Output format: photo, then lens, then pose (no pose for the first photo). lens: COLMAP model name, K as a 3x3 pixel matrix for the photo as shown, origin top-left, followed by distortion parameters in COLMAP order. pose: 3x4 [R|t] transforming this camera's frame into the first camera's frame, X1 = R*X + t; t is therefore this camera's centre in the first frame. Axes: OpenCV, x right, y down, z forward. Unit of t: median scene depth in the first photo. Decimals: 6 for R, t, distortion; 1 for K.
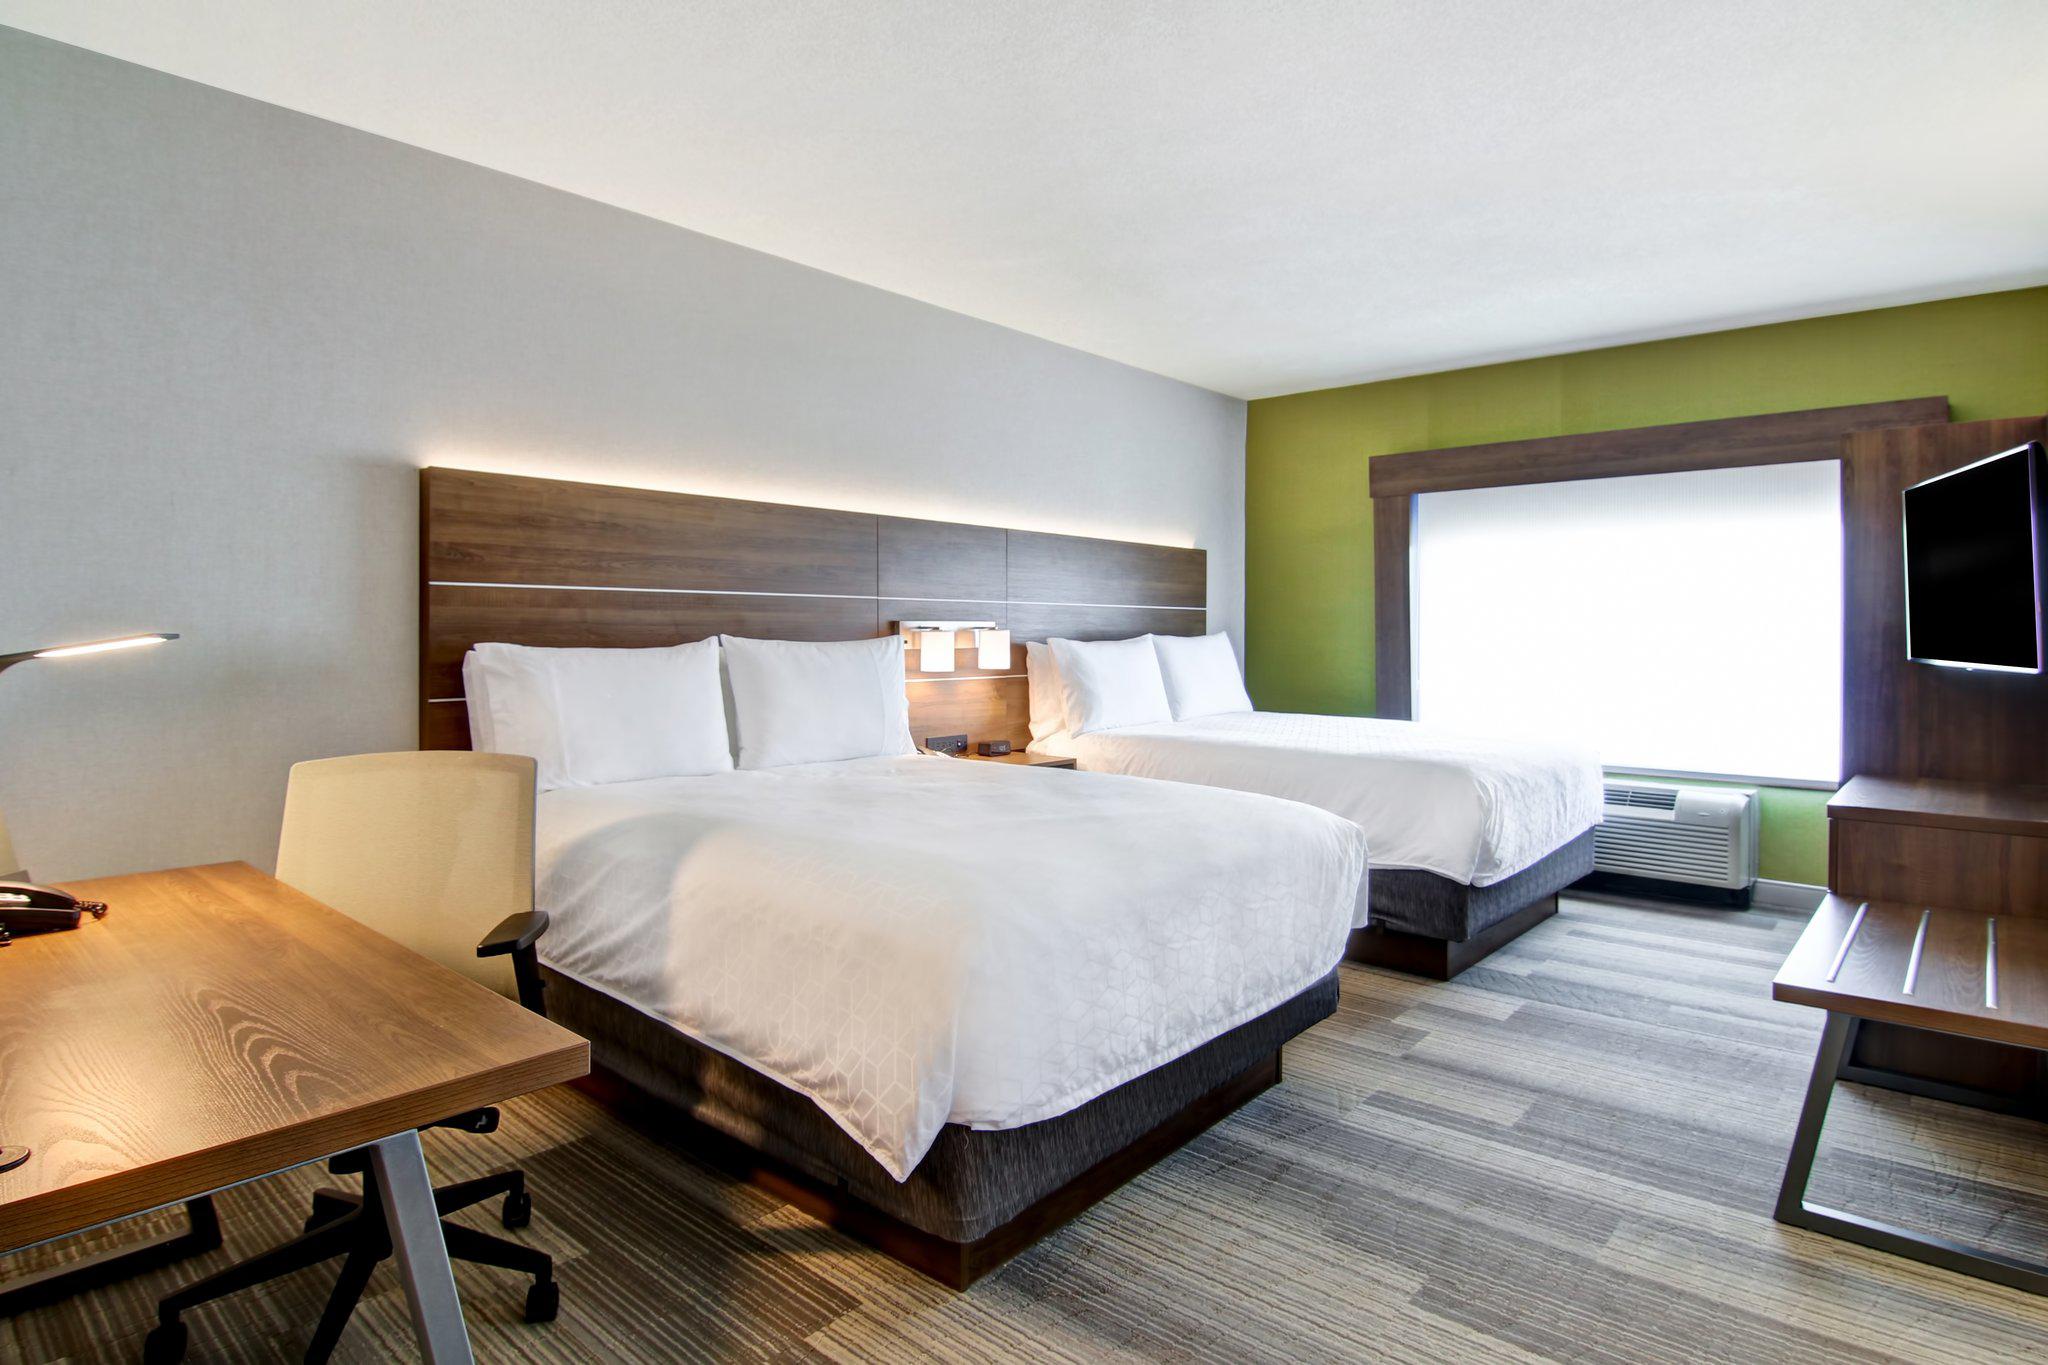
lens RADIAL K [[1108.0, 0, 1030.3], [0, 1108.0, 648.1], [0, 0, 1]] dist [-0.008307, -0.001944]
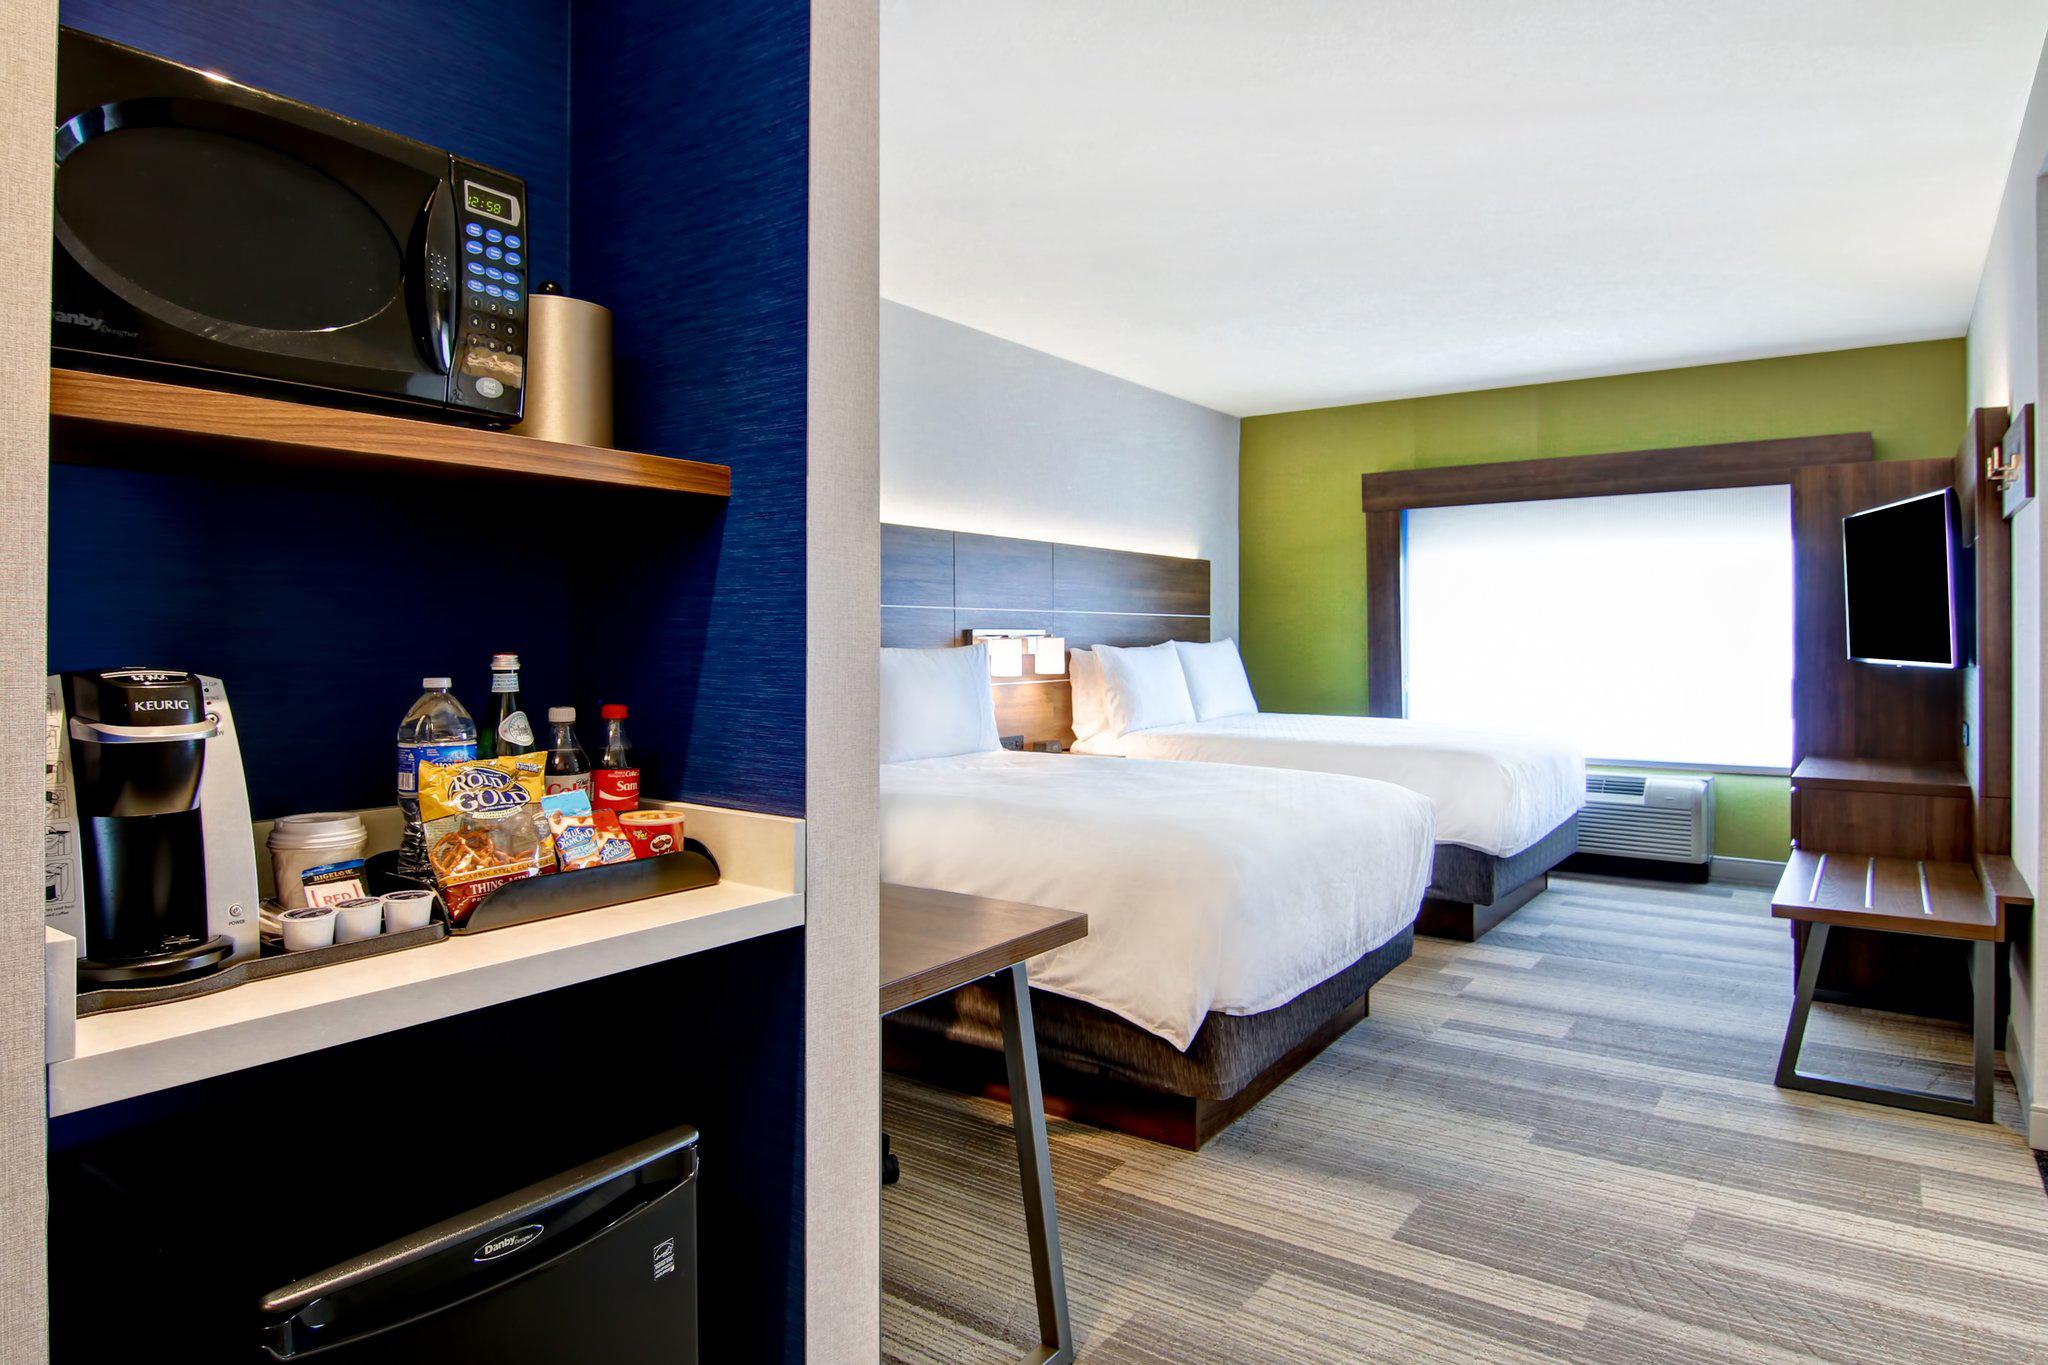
lens RADIAL K [[1212.4, 0, 1028.2], [0, 1212.4, 651.7], [0, 0, 1]] dist [-0.001537, 0.000261]
pose [[0.994628, -0.005719, 0.103354, -0.234371], [0.006099, 0.999976, -0.003366, 0.001680], [-0.103333, 0.003978, 0.994639, -0.228195]]
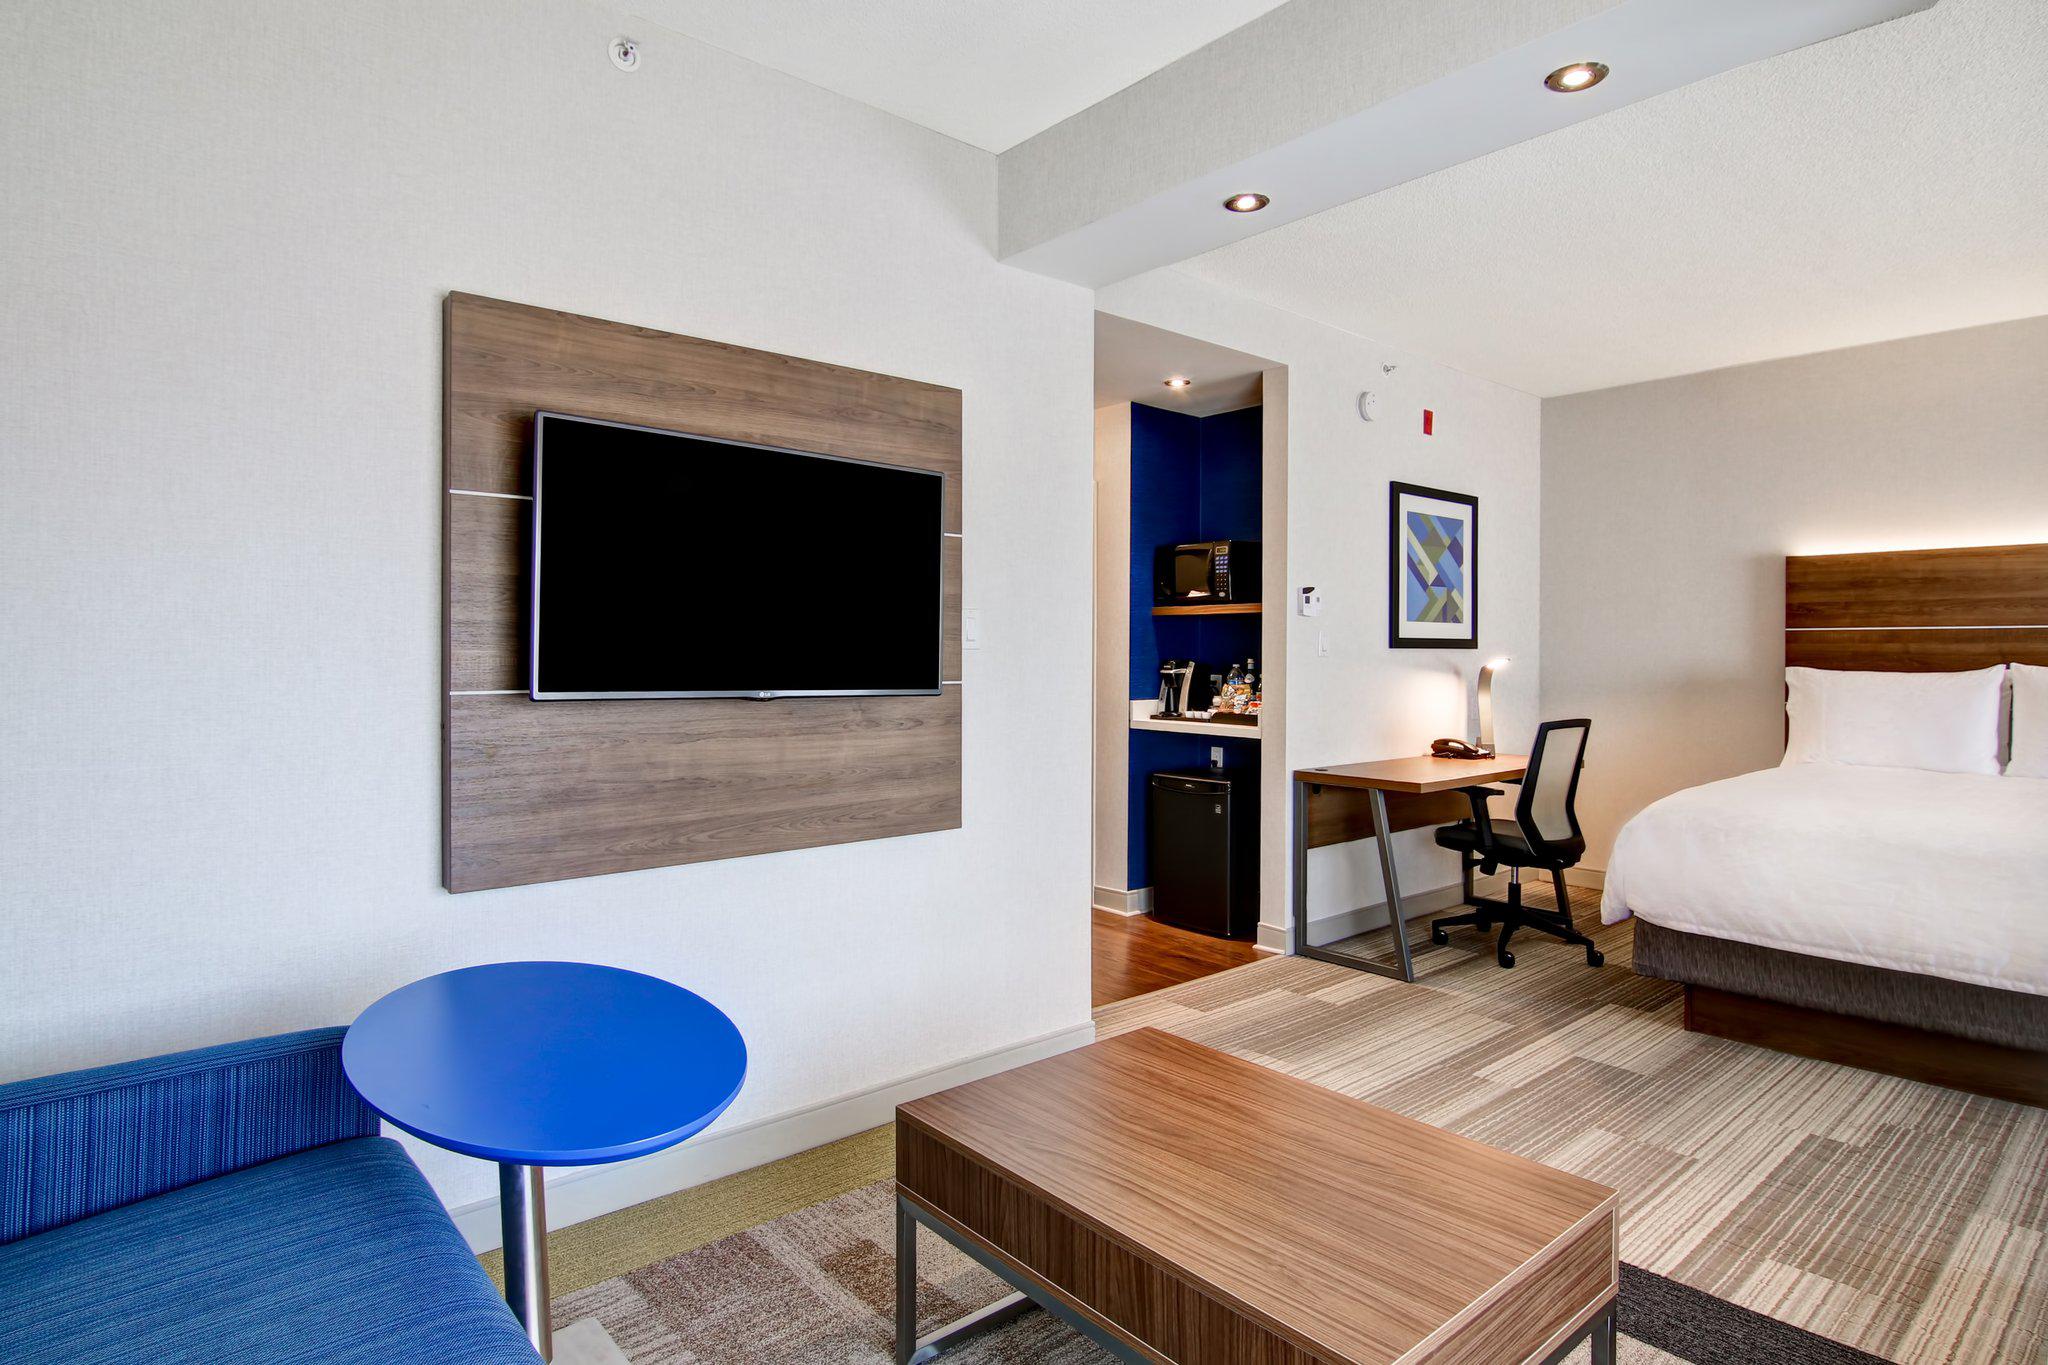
lens RADIAL K [[1108.0, 0, 1030.3], [0, 1108.0, 648.1], [0, 0, 1]] dist [-0.008307, -0.001944]
pose [[-0.136338, -0.008445, -0.990626, 1.093246], [-0.015503, 0.999859, -0.006390, -0.003576], [0.990541, 0.014487, -0.136450, 0.110215]]
